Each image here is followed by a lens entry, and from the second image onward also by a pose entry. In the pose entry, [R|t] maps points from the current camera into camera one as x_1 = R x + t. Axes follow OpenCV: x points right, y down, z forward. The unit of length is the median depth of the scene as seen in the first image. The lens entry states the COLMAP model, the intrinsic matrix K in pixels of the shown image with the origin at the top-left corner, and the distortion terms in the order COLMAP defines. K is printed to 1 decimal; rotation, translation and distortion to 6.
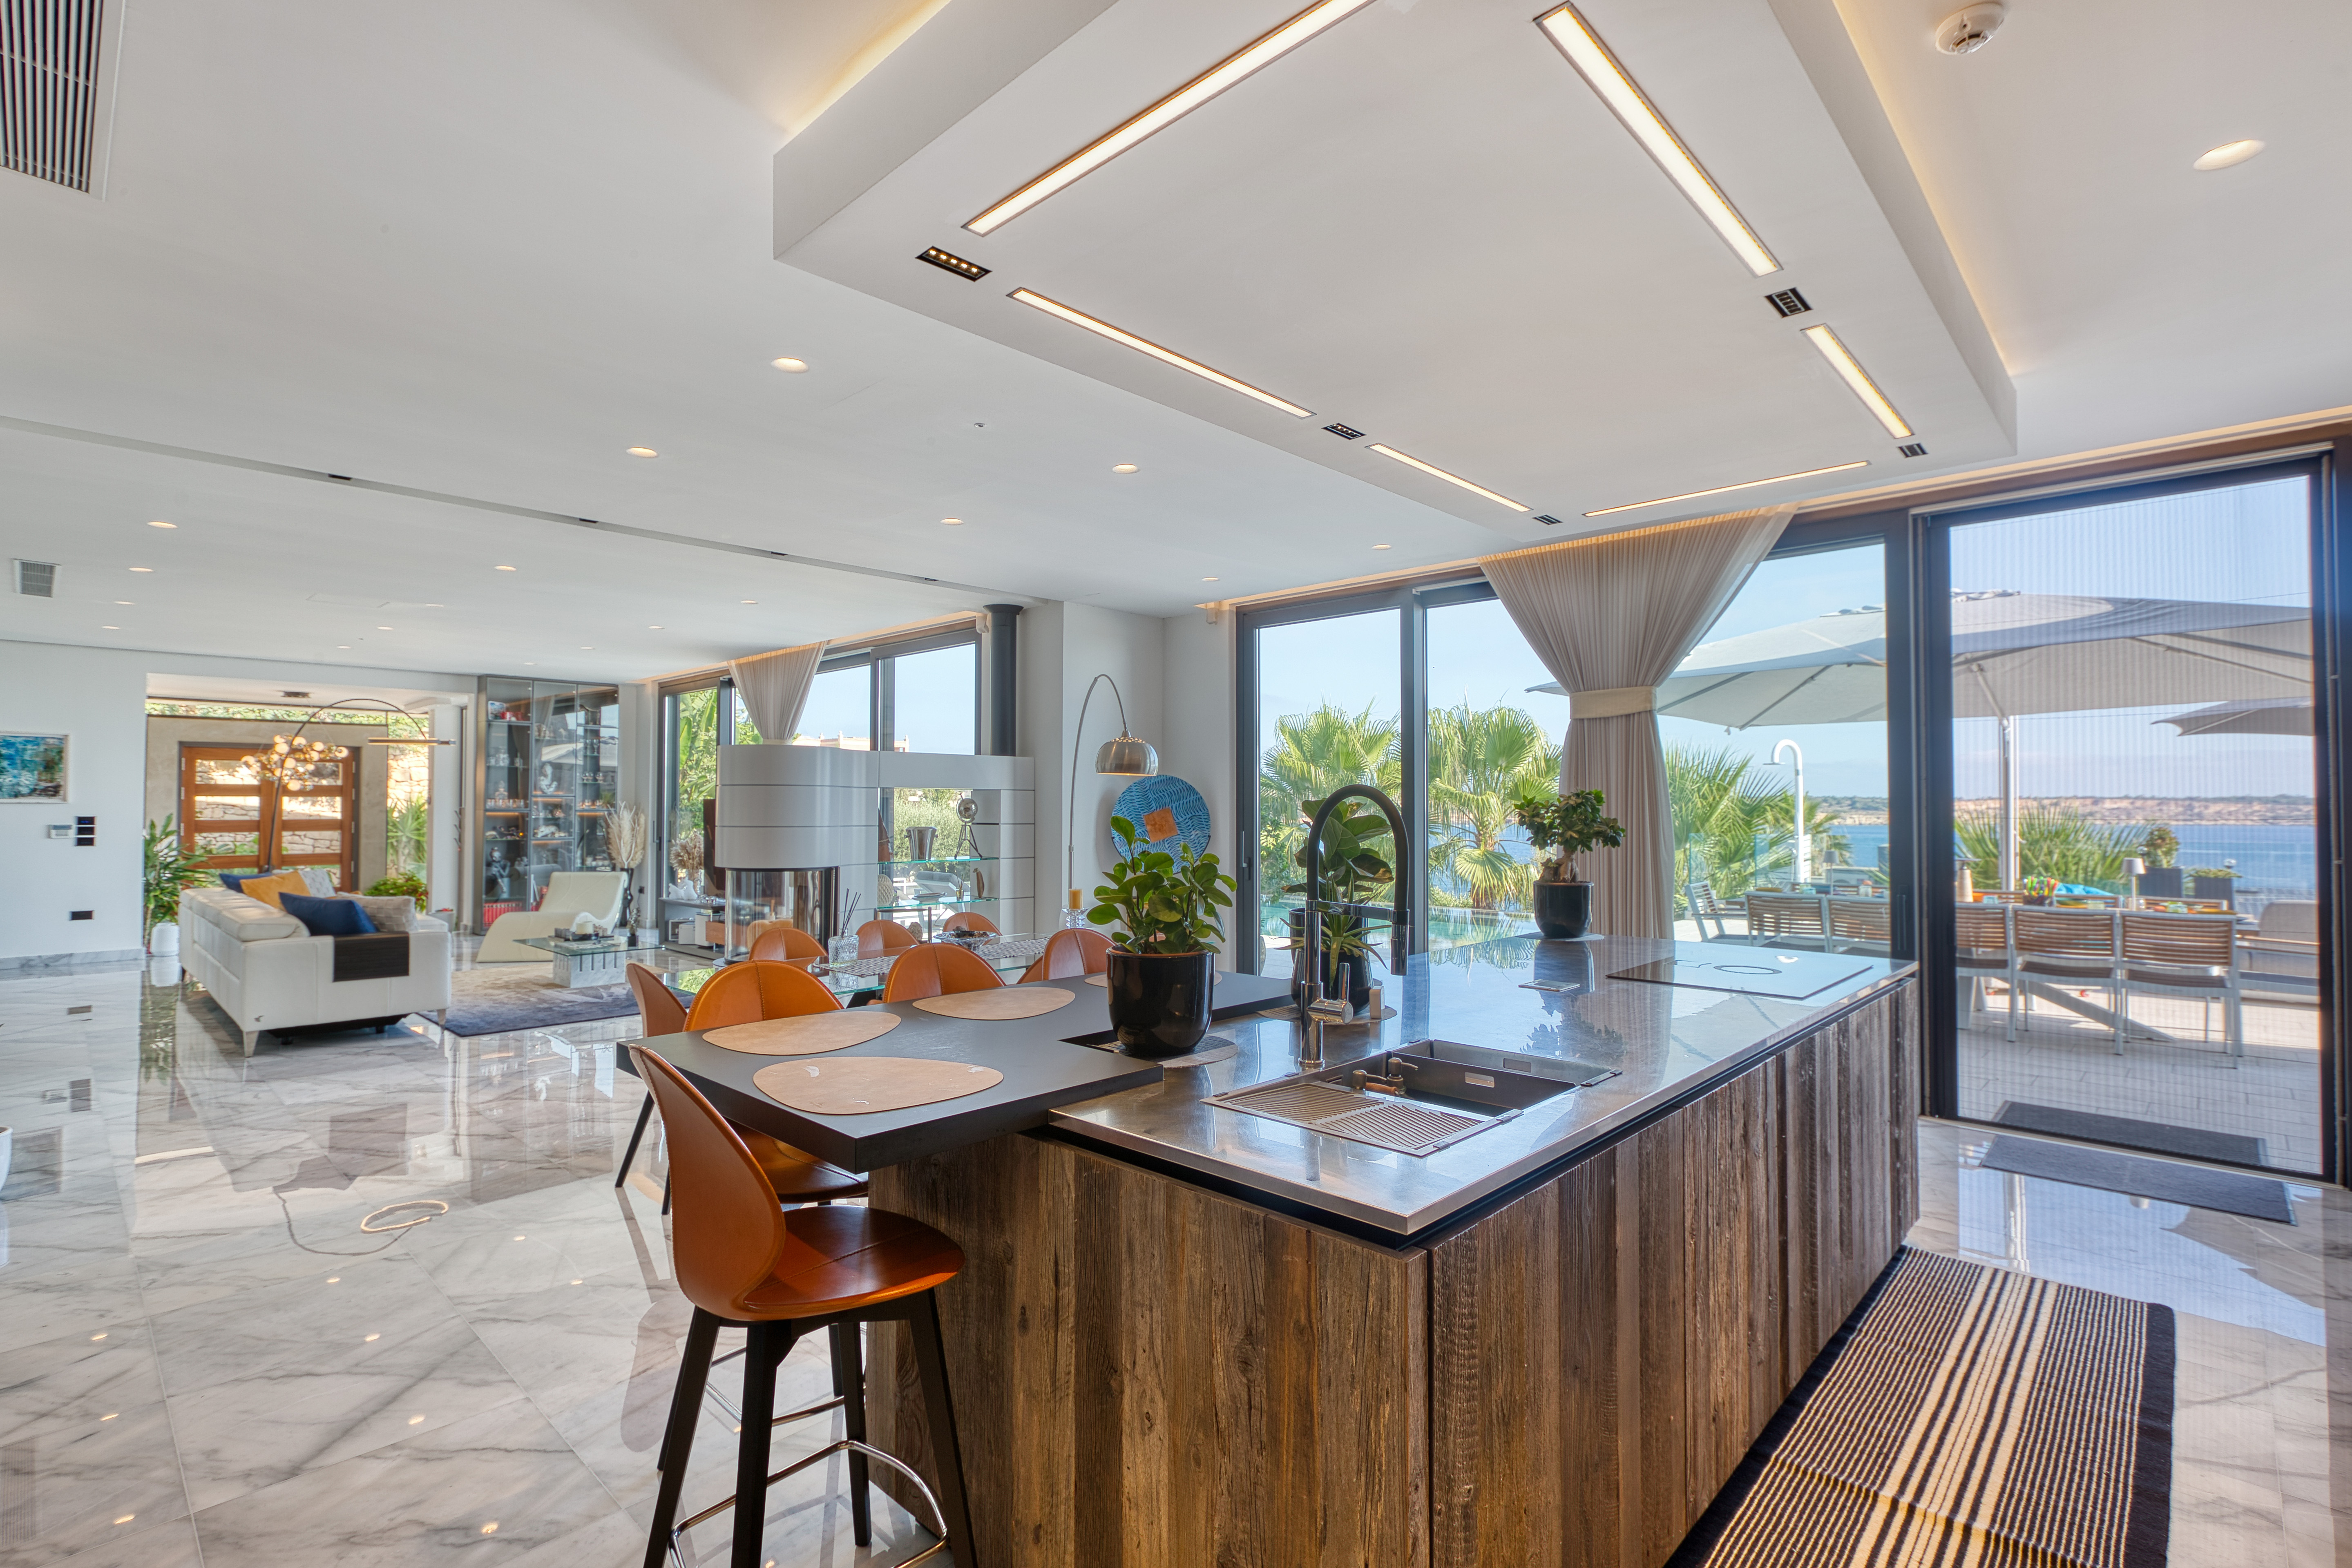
lens RADIAL K [[1090.9, 0, 1189.4], [0, 1090.9, 788.7], [0, 0, 1]] dist [0.005790, -0.002364]
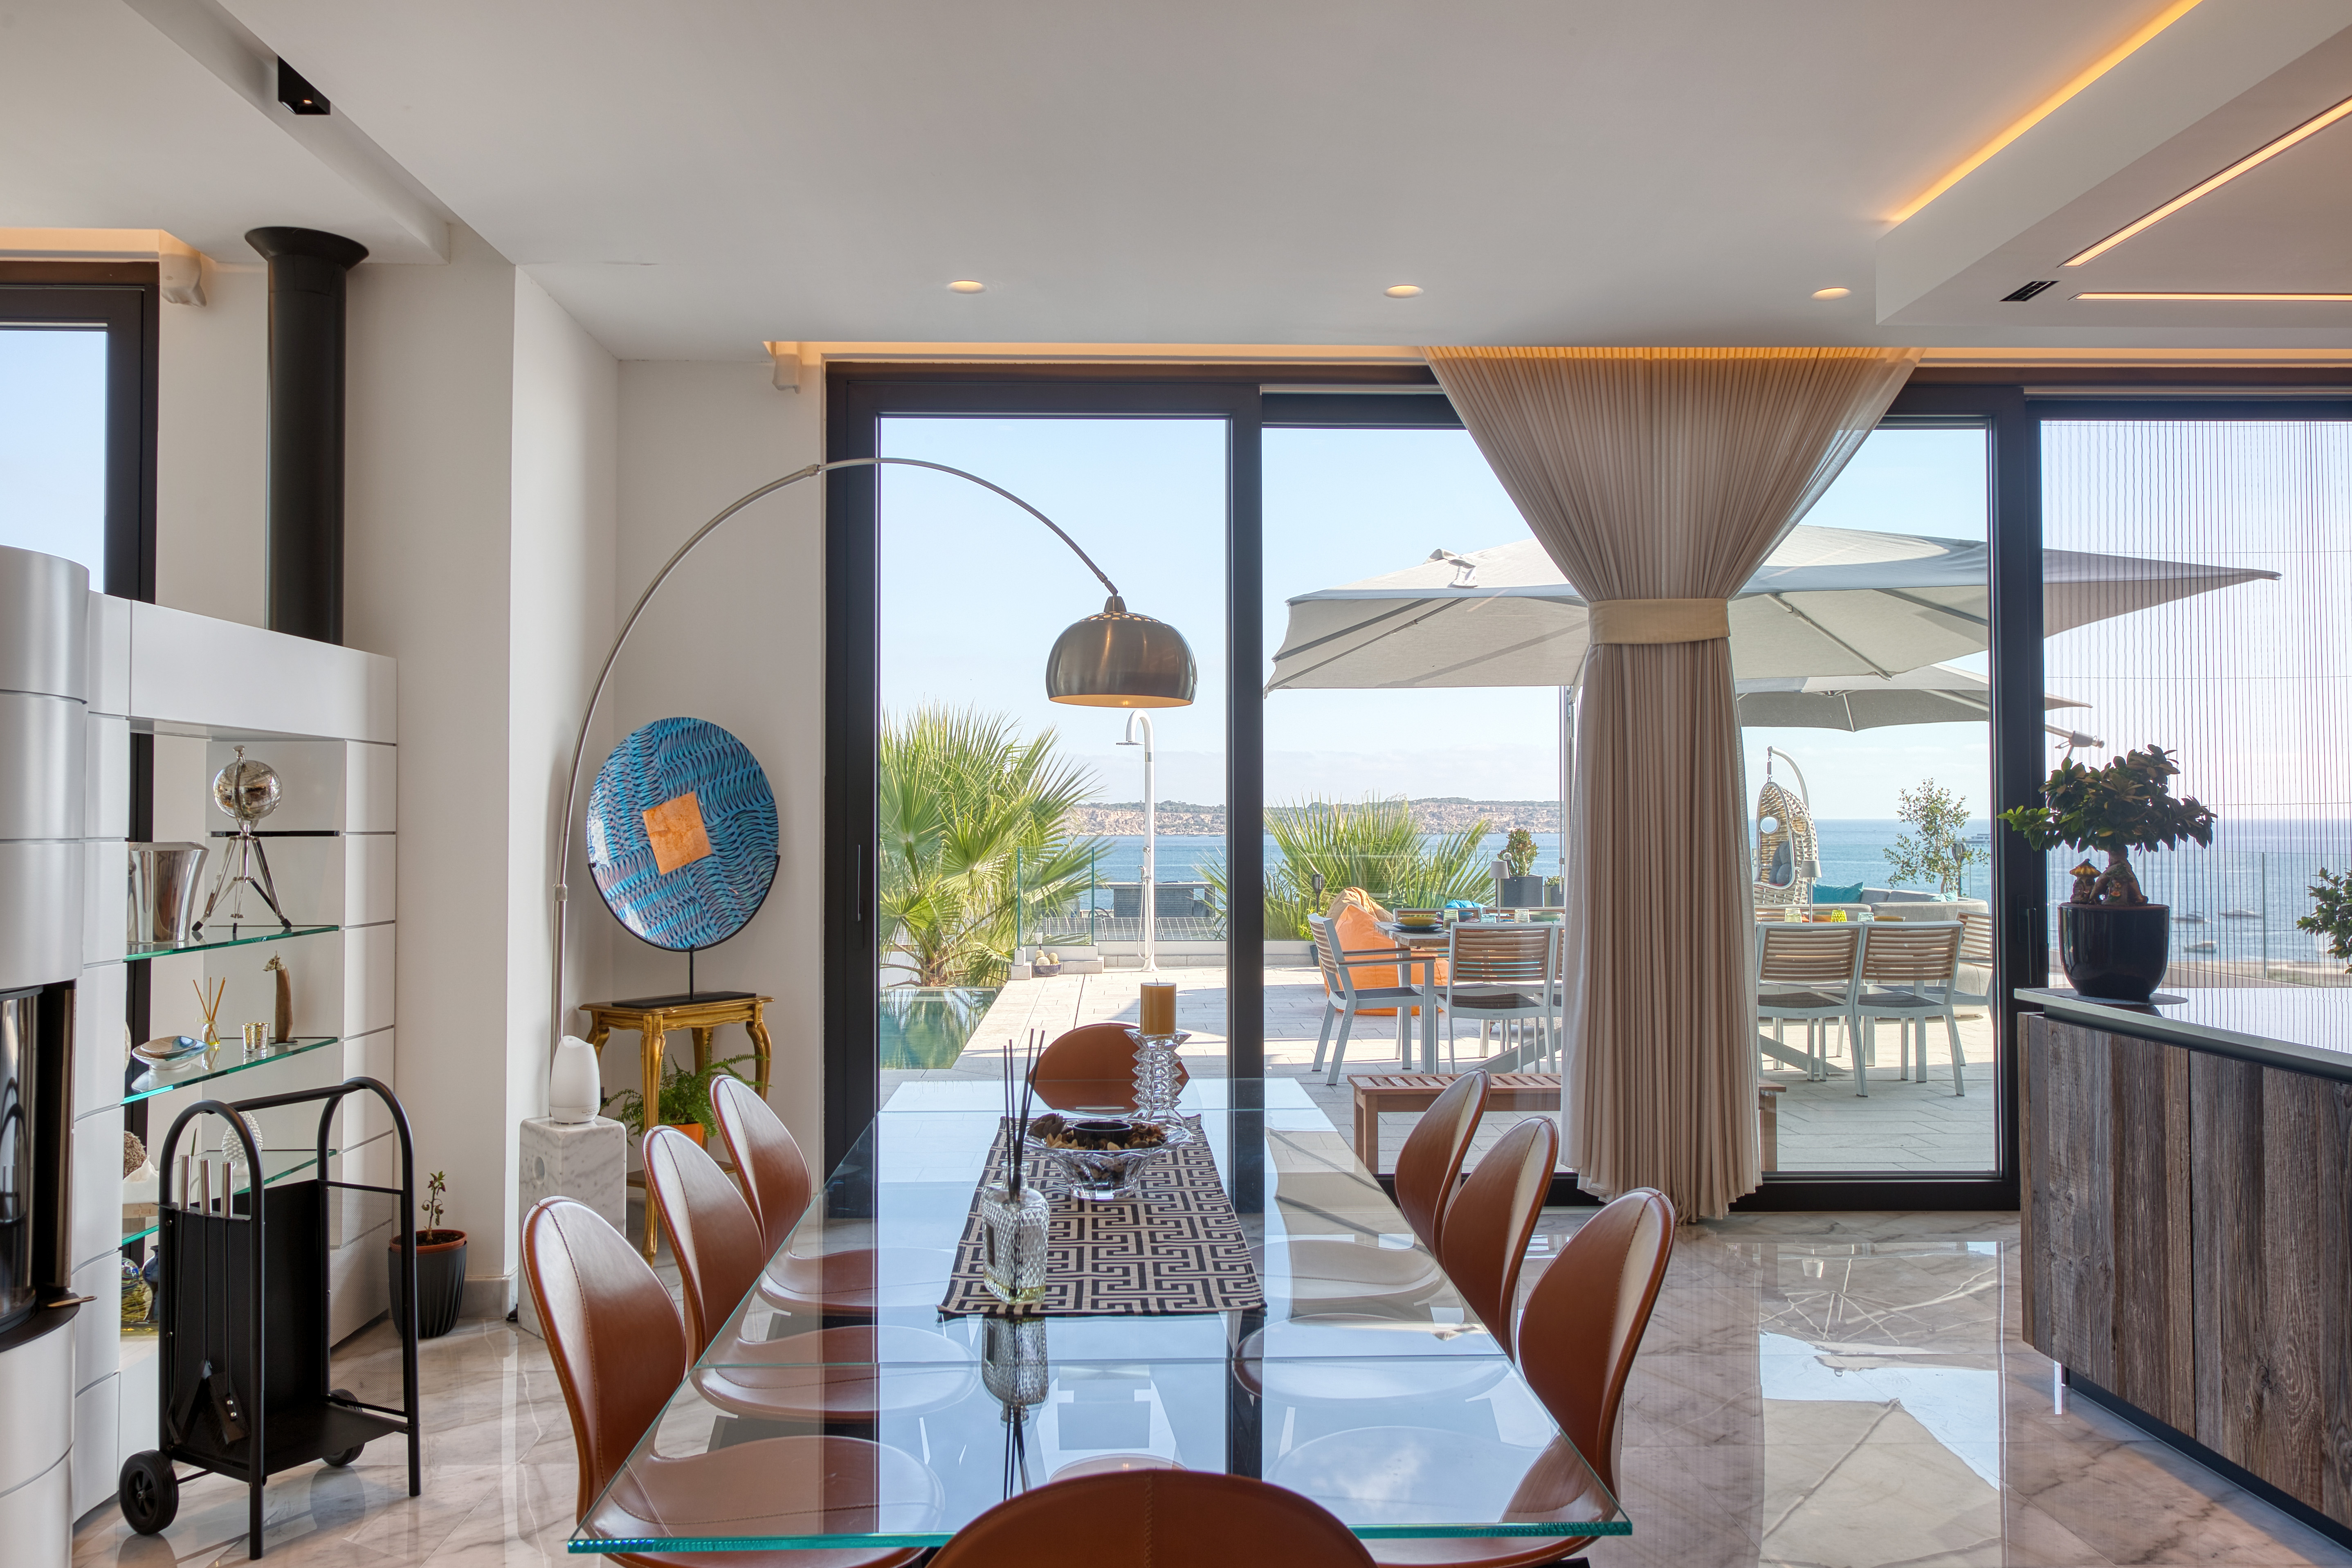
lens RADIAL K [[1716.5, 0, 1171.2], [0, 1716.5, 782.4], [0, 0, 1]] dist [0.005892, 0.003840]
pose [[0.707449, 0.009822, 0.706696, -1.170296], [-0.007250, 0.999952, -0.006641, 0.049131], [-0.706727, -0.000426, 0.707486, 1.200814]]
